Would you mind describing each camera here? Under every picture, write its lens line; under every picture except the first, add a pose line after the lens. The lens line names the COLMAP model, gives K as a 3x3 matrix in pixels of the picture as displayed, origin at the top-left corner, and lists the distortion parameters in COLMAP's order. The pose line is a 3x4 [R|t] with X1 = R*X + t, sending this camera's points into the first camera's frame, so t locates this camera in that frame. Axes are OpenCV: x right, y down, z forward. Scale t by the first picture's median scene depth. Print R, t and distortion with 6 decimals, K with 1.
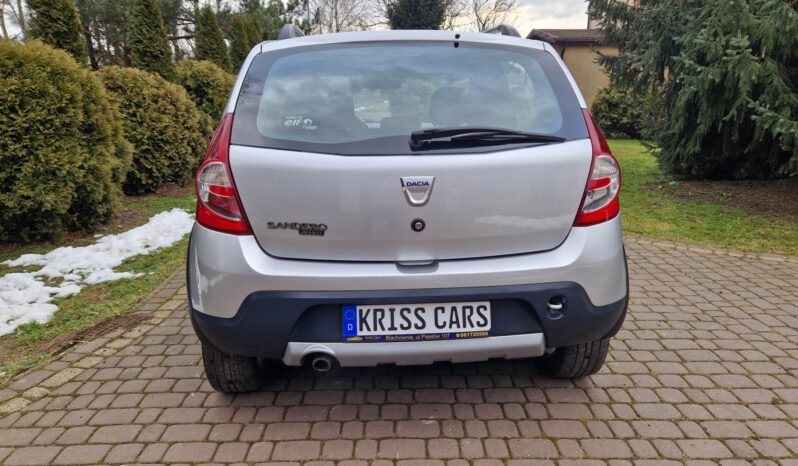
lens RADIAL K [[565.7, 0, 404.1], [0, 565.7, 232.3], [0, 0, 1]] dist [0.048000, -0.008142]
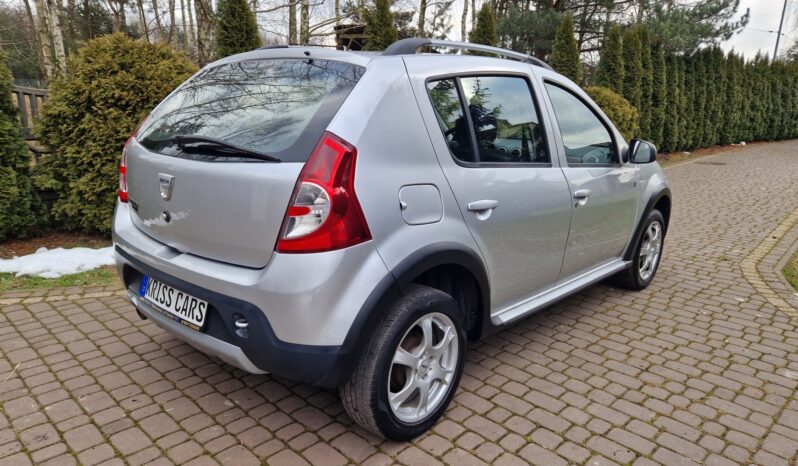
lens RADIAL K [[565.7, 0, 404.1], [0, 565.7, 232.3], [0, 0, 1]] dist [0.048000, -0.008142]
pose [[0.698373, 0.193862, -0.688979, 1.139039], [-0.205816, 0.976356, 0.066101, -0.153432], [0.685503, 0.095640, 0.721761, 0.474666]]
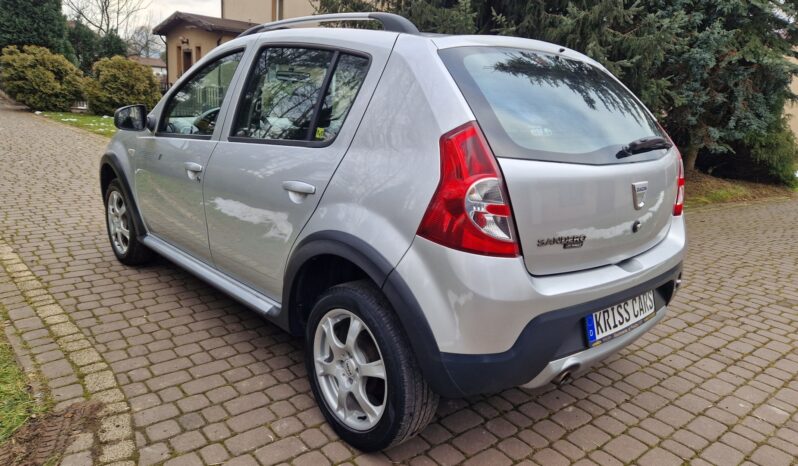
lens RADIAL K [[565.7, 0, 404.1], [0, 565.7, 232.3], [0, 0, 1]] dist [0.048000, -0.008142]
pose [[0.777938, -0.107468, 0.619082, -0.969148], [0.095822, 0.994032, 0.052146, -0.098236], [-0.620992, 0.018755, 0.783593, 0.403670]]
